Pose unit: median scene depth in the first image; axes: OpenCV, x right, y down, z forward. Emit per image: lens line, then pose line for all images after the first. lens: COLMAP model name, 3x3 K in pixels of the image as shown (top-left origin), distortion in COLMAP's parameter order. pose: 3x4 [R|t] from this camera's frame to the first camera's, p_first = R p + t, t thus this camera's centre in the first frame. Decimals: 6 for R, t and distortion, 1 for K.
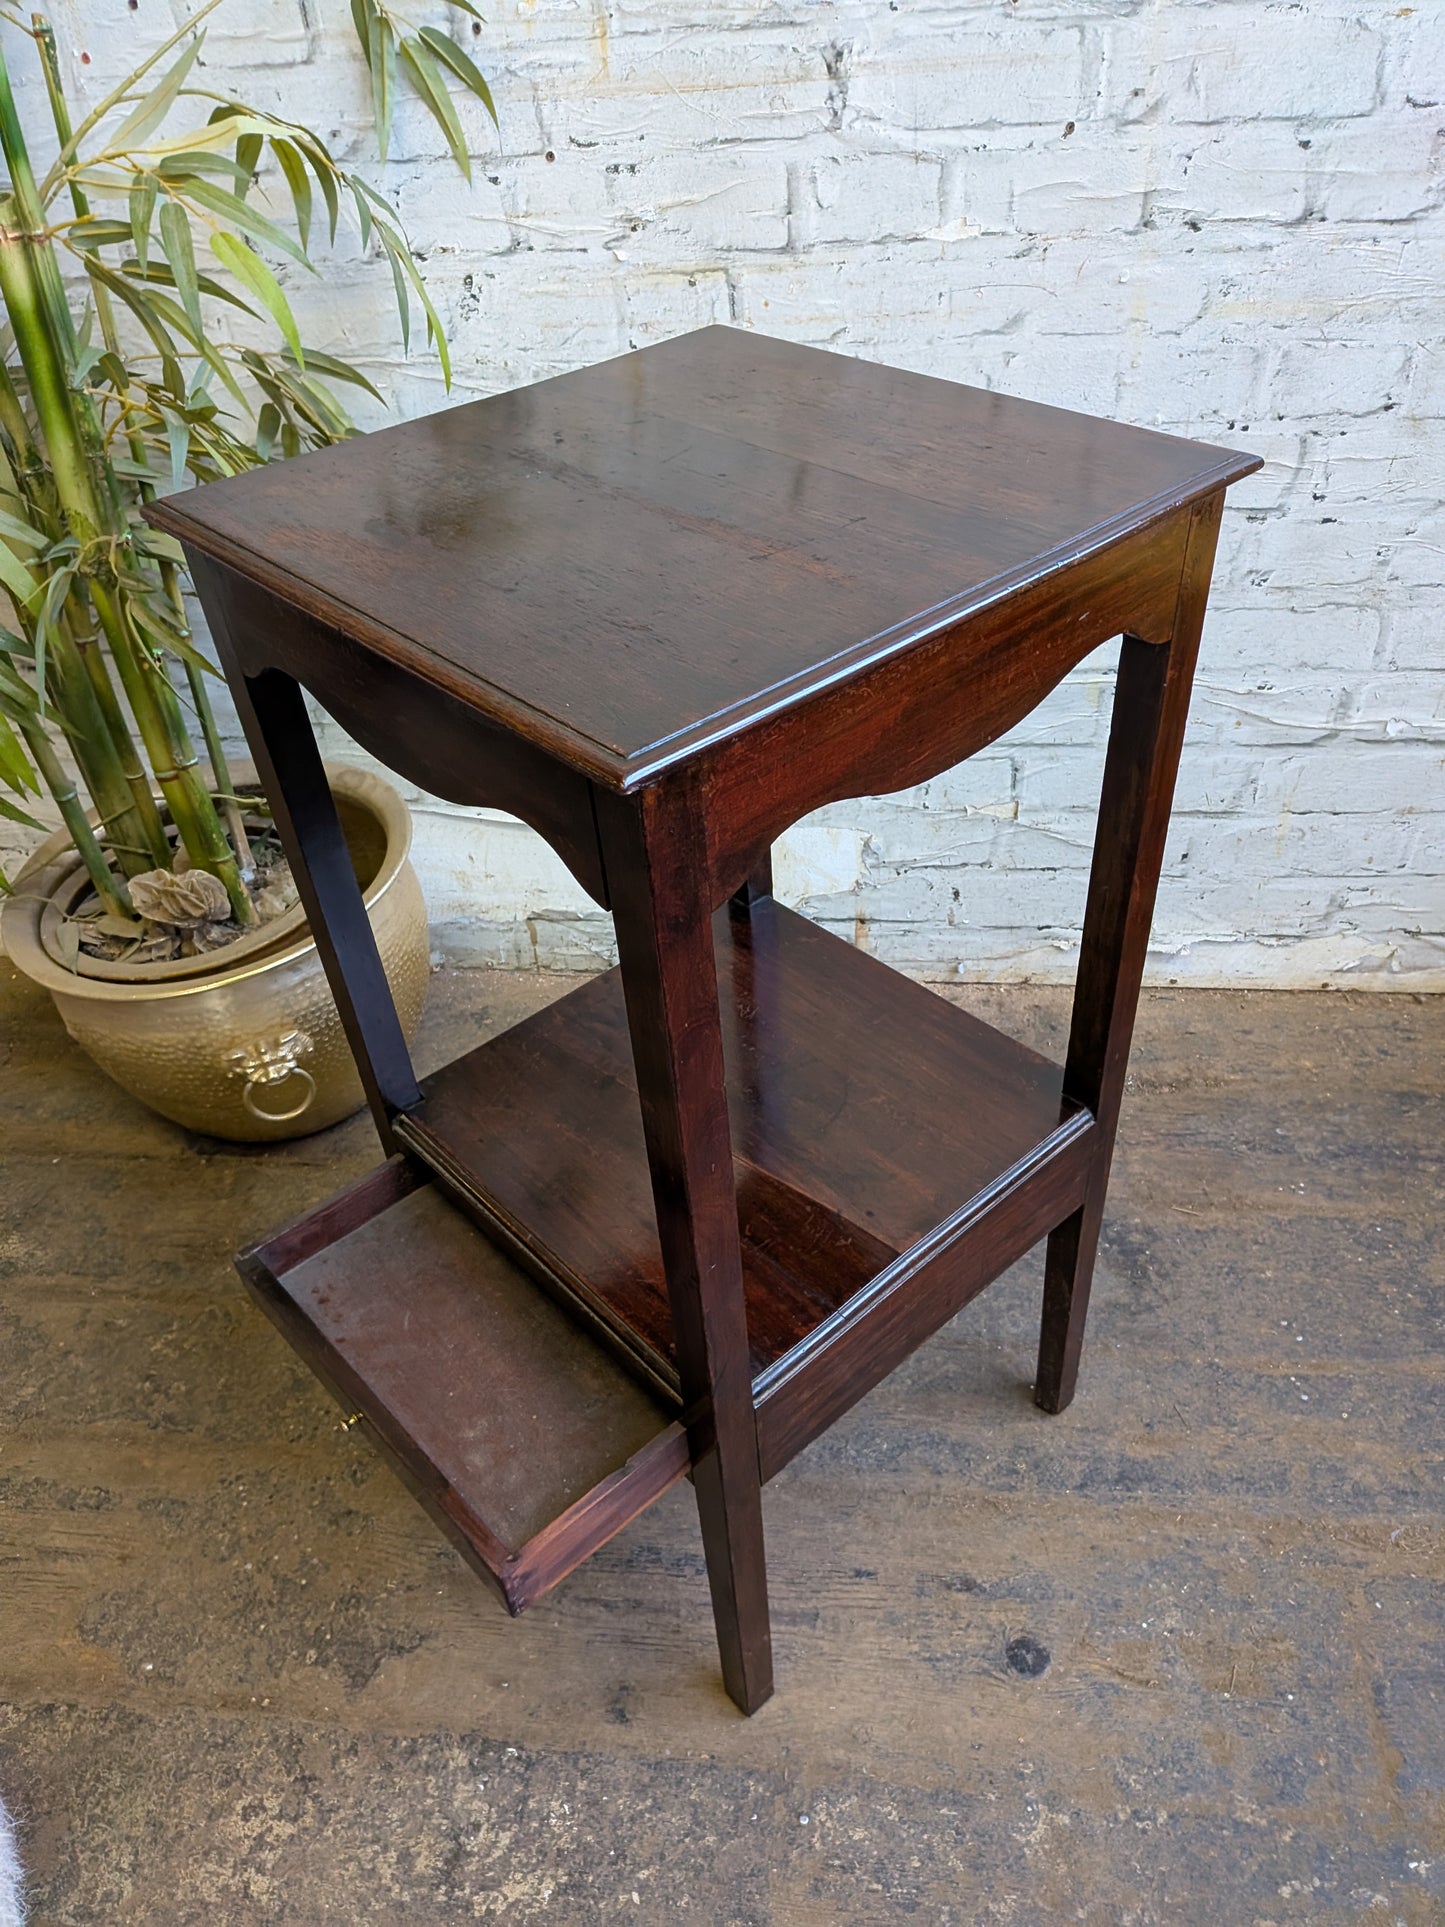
lens RADIAL K [[1381.9, 0, 732.0], [0, 1381.9, 991.3], [0, 0, 1]] dist [0.059087, -0.101010]
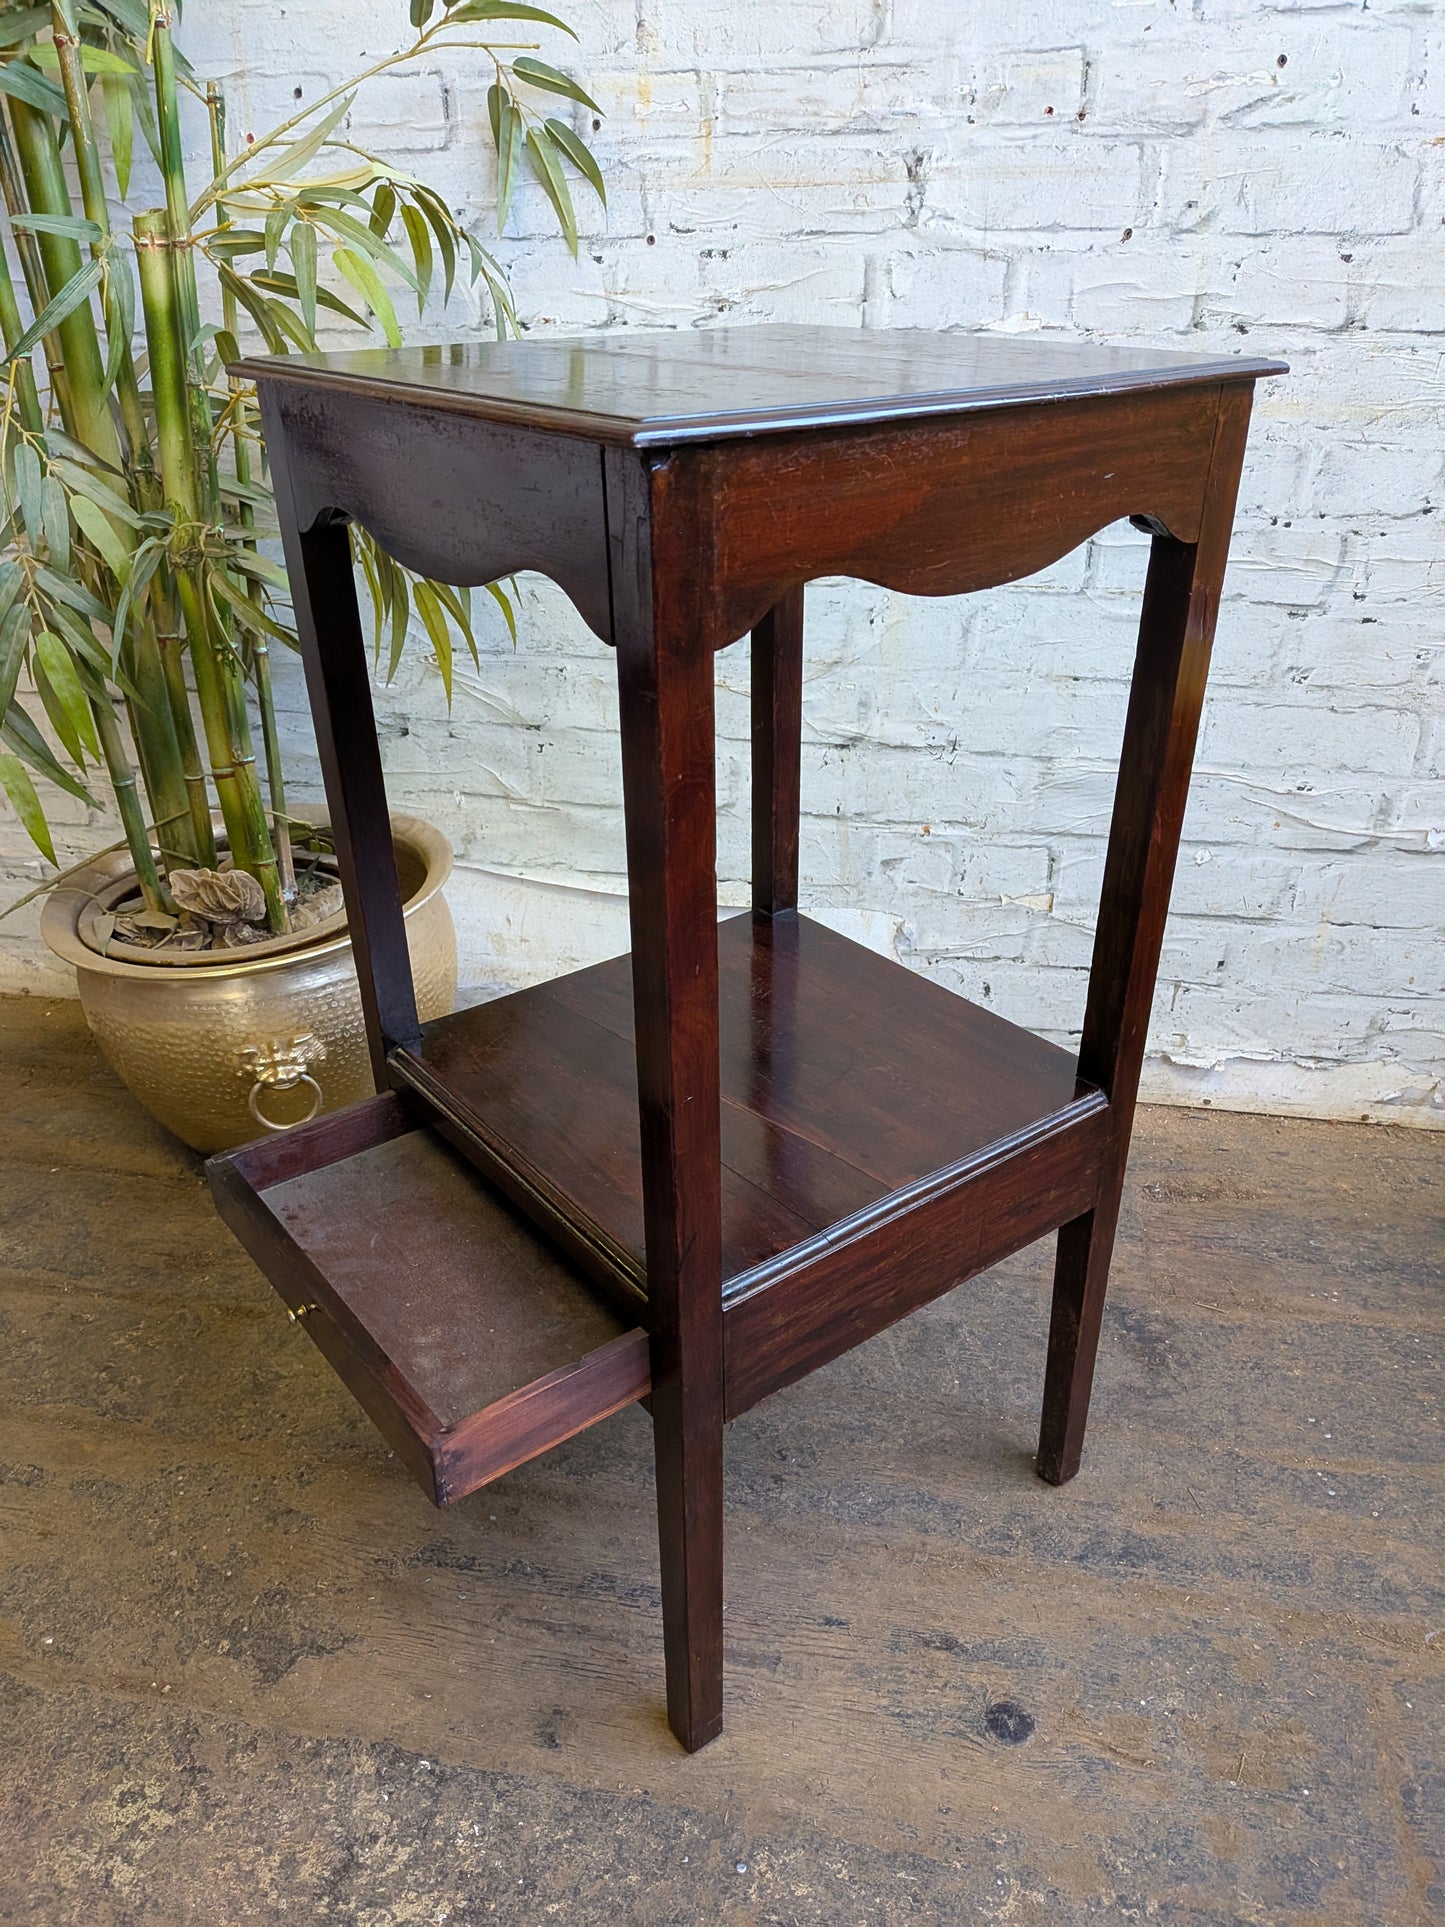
lens RADIAL K [[1382.6, 0, 724.7], [0, 1382.6, 1004.2], [0, 0, 1]] dist [0.046142, -0.074982]
pose [[0.995302, 0.085266, -0.045870, 0.028446], [-0.092174, 0.979462, -0.179328, 0.178159], [0.029637, 0.182713, 0.982719, 0.030670]]
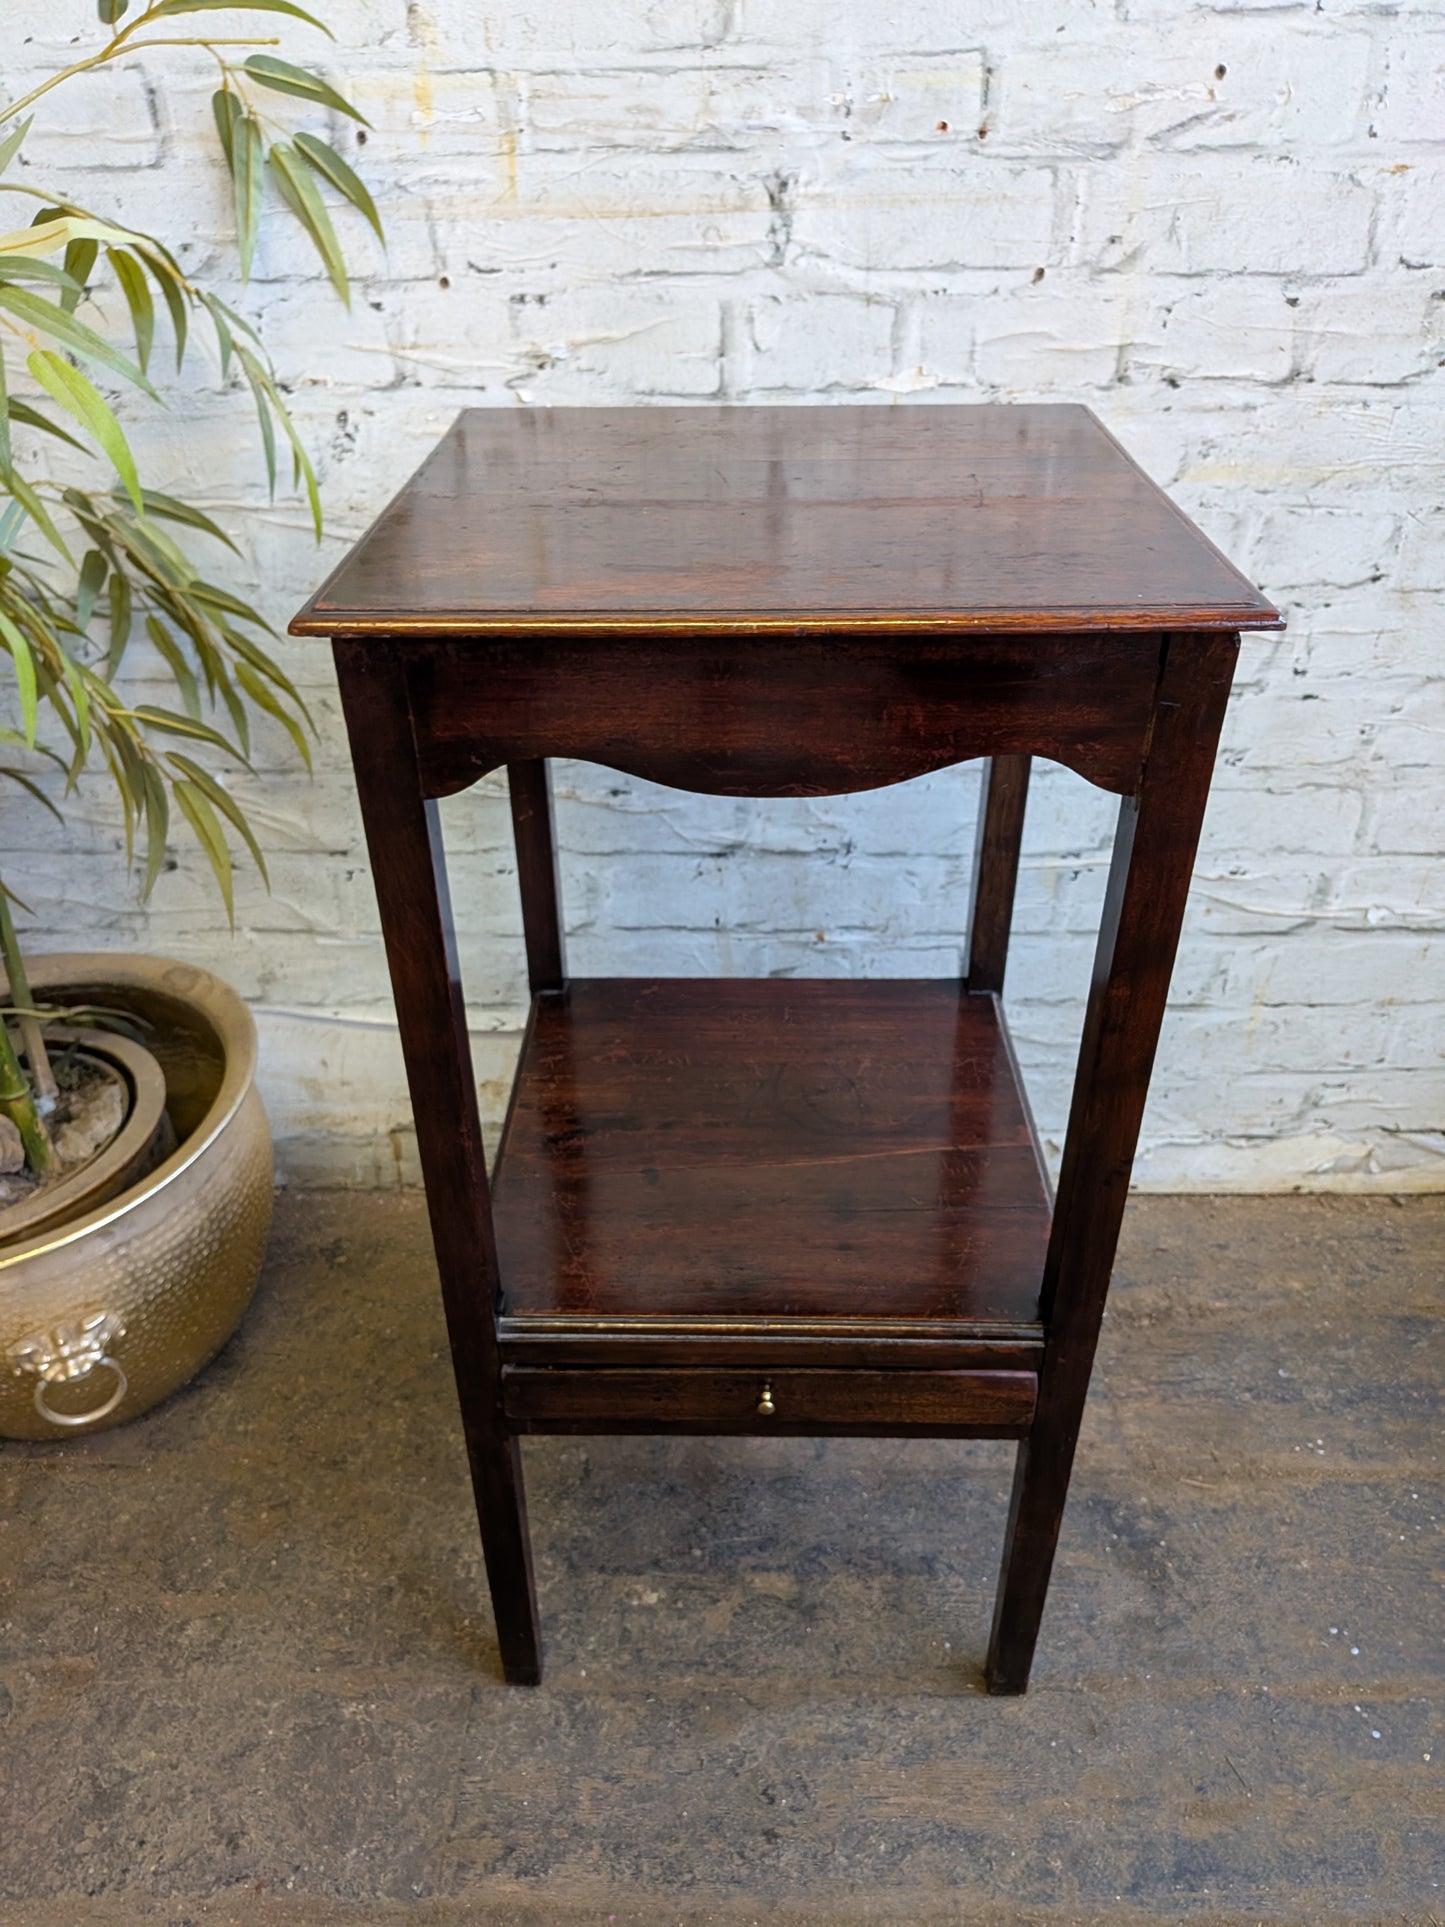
lens RADIAL K [[1394.2, 0, 711.7], [0, 1394.2, 942.1], [0, 0, 1]] dist [0.031434, -0.065554]
pose [[0.993566, -0.011830, 0.112636, -0.067253], [0.025225, 0.992664, -0.118249, -0.086711], [-0.110411, 0.120329, 0.986575, 0.174018]]
